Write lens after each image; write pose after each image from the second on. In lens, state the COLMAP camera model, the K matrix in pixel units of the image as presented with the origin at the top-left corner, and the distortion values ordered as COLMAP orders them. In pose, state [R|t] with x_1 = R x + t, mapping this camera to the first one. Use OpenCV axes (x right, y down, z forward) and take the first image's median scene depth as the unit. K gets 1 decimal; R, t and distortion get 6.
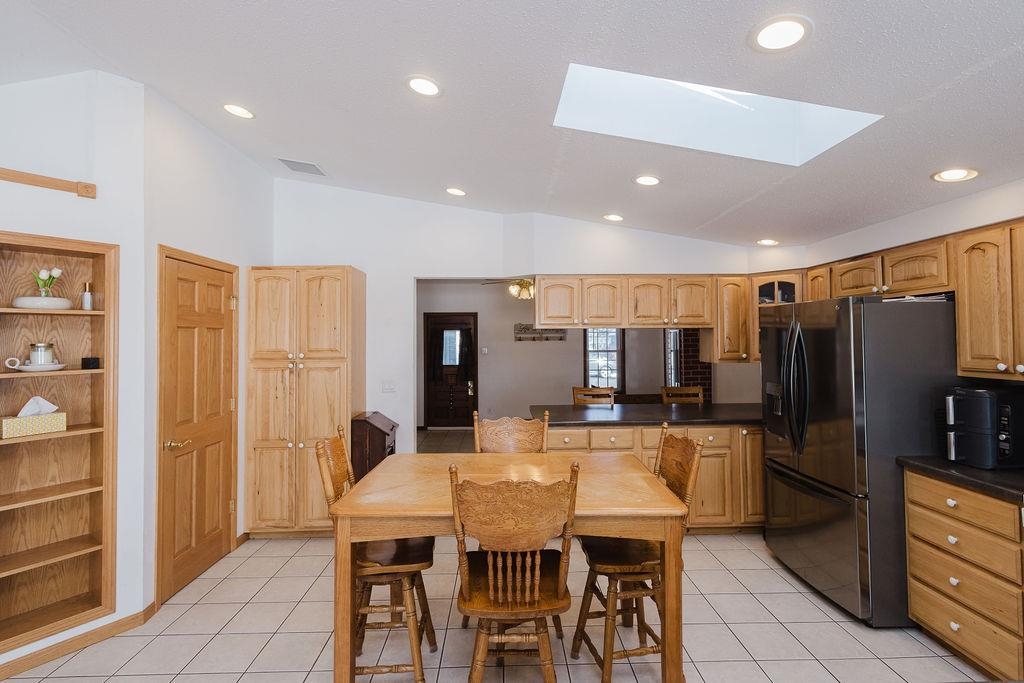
lens RADIAL K [[475.4, 0, 520.5], [0, 475.4, 334.6], [0, 0, 1]] dist [0.013931, -0.002606]
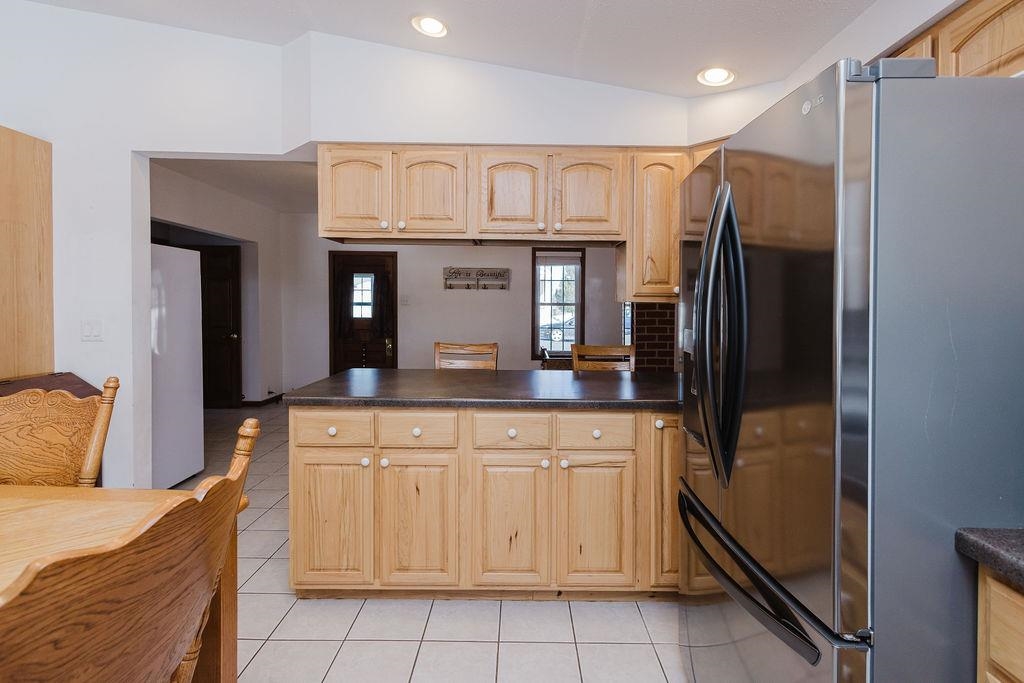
lens RADIAL K [[475.4, 0, 534.0], [0, 475.4, 315.2], [0, 0, 1]] dist [0.013931, -0.002606]
pose [[0.999226, 0.017234, -0.035349, 0.316511], [-0.016268, 0.999491, 0.027453, 0.062623], [0.035805, -0.026857, 0.998998, 0.417940]]
